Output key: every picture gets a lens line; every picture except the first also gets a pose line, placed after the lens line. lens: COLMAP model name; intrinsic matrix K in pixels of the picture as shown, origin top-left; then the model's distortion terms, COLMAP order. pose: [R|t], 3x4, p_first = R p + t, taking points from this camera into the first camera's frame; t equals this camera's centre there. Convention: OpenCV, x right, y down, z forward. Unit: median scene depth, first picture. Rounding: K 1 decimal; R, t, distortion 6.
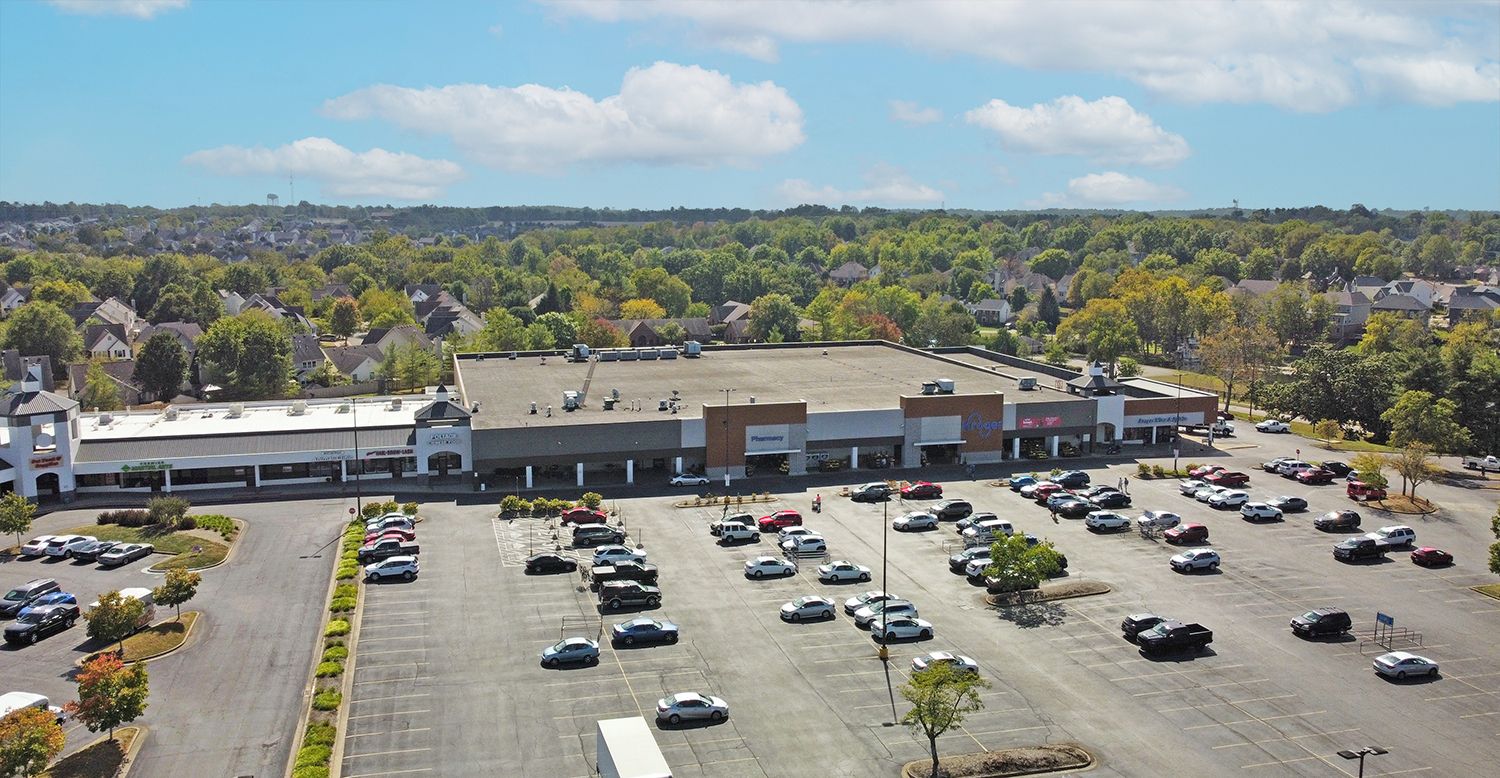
lens RADIAL K [[1143.5, 0, 749.3], [0, 1143.5, 389.3], [0, 0, 1]] dist [0.011921, 0.000335]
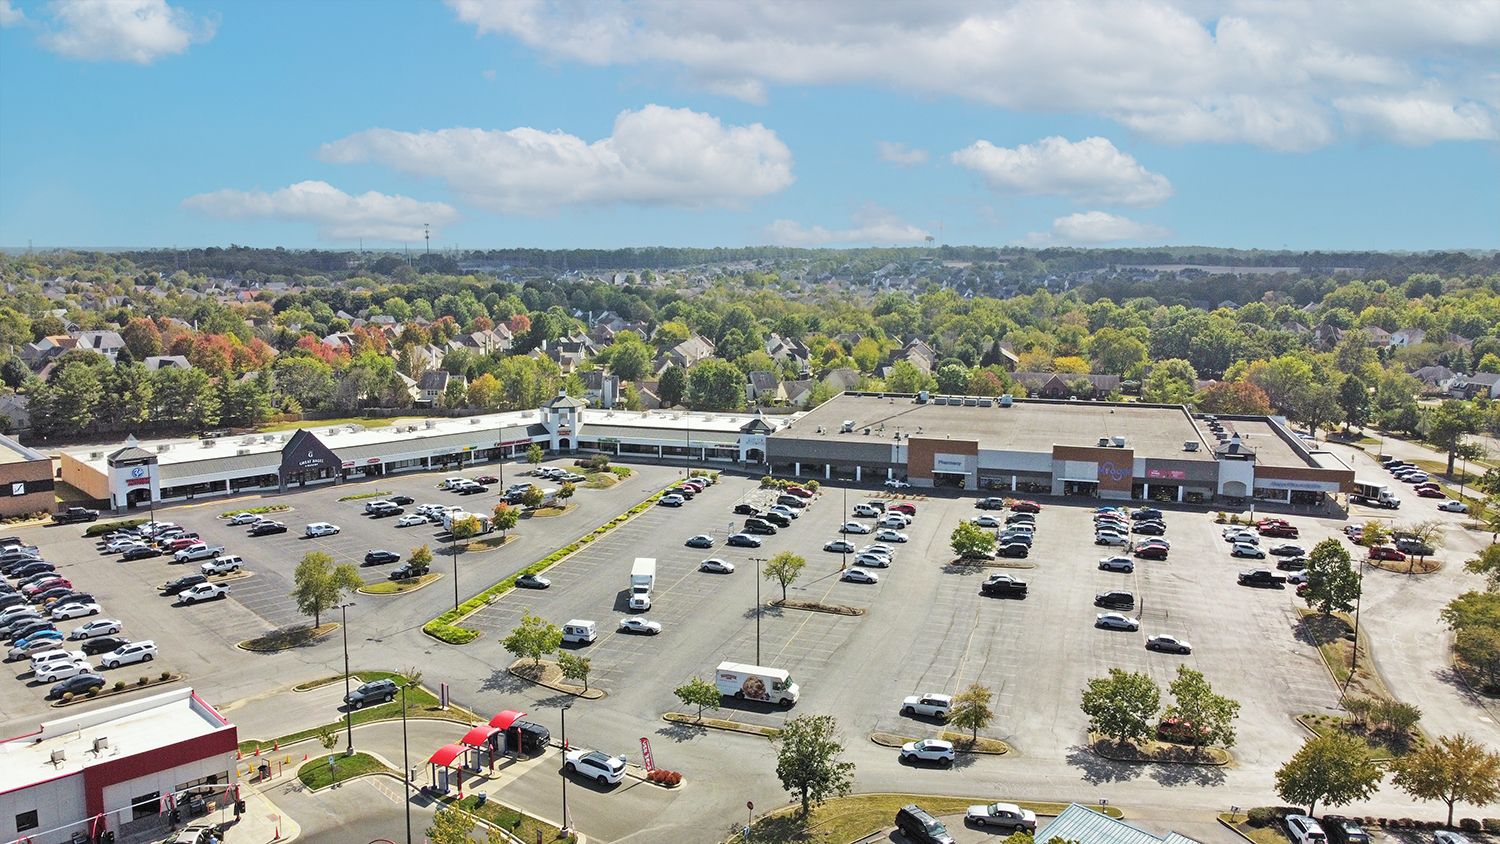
lens RADIAL K [[1070.8, 0, 749.7], [0, 1070.8, 421.5], [0, 0, 1]] dist [-0.001278, -0.000673]
pose [[0.858271, 0.085824, -0.505970, 0.514433], [-0.085362, 0.996057, 0.024156, -0.023619], [0.506048, 0.022458, 0.862213, -0.366209]]
